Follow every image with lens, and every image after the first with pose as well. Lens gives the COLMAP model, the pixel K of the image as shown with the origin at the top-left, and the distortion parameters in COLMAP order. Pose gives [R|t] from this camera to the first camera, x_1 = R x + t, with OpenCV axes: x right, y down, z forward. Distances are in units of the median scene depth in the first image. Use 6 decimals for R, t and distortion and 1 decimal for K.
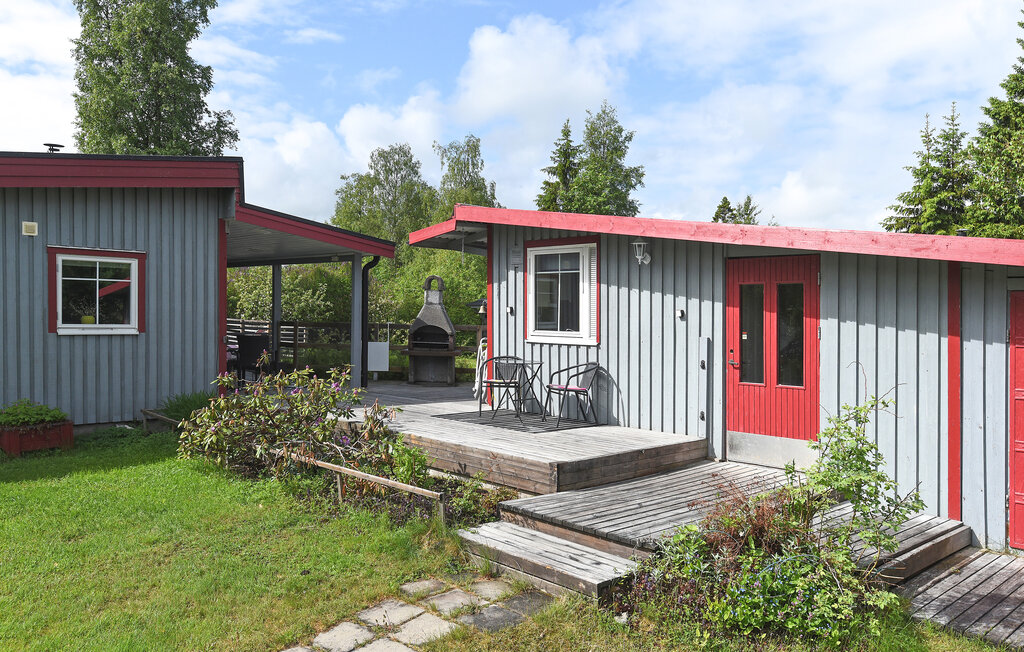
lens RADIAL K [[868.4, 0, 539.3], [0, 868.4, 323.0], [0, 0, 1]] dist [0.056943, 0.000117]
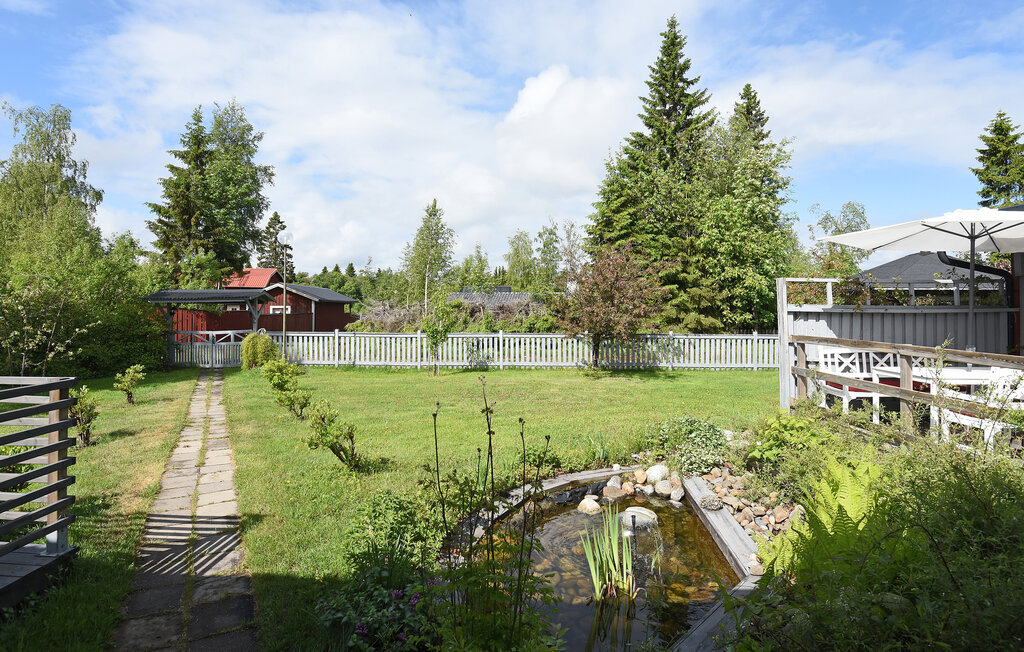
lens RADIAL K [[531.4, 0, 513.0], [0, 531.4, 295.9], [0, 0, 1]] dist [-0.050380, -0.000925]
pose [[0.703346, 0.000514, 0.710848, -0.131571], [0.016416, 0.999721, -0.016966, -0.007464], [-0.710658, 0.023602, 0.703141, 0.358993]]
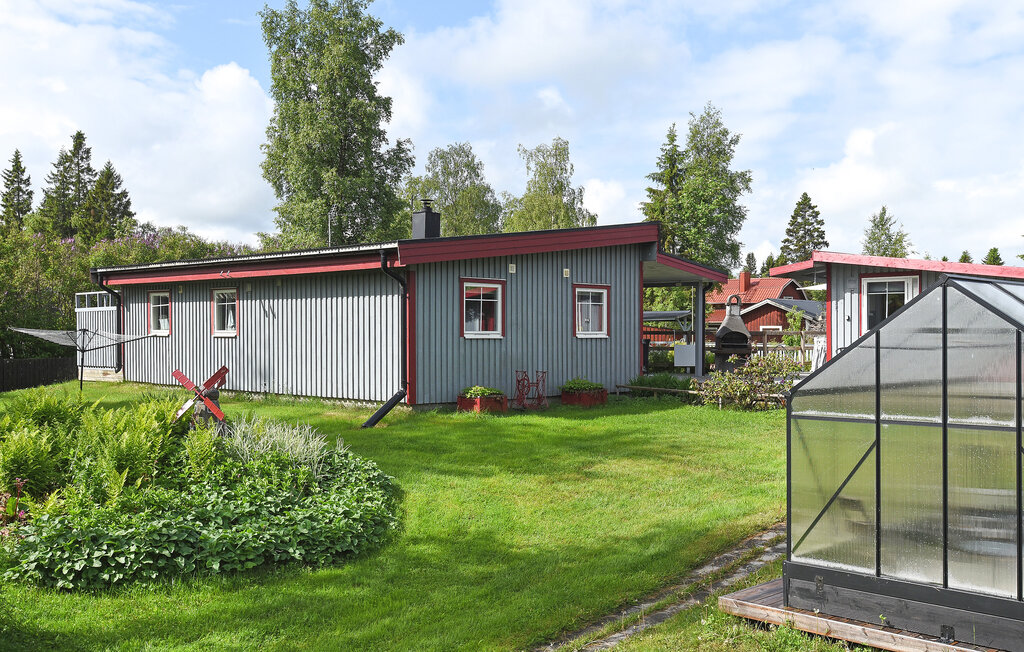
lens RADIAL K [[1167.3, 0, 511.6], [0, 1167.3, 347.7], [0, 0, 1]] dist [0.103937, 0.000444]
pose [[0.999536, -0.016174, 0.025828, -0.184160], [0.016085, 0.999864, 0.003655, 0.005553], [-0.025883, -0.003238, 0.999660, -0.290615]]
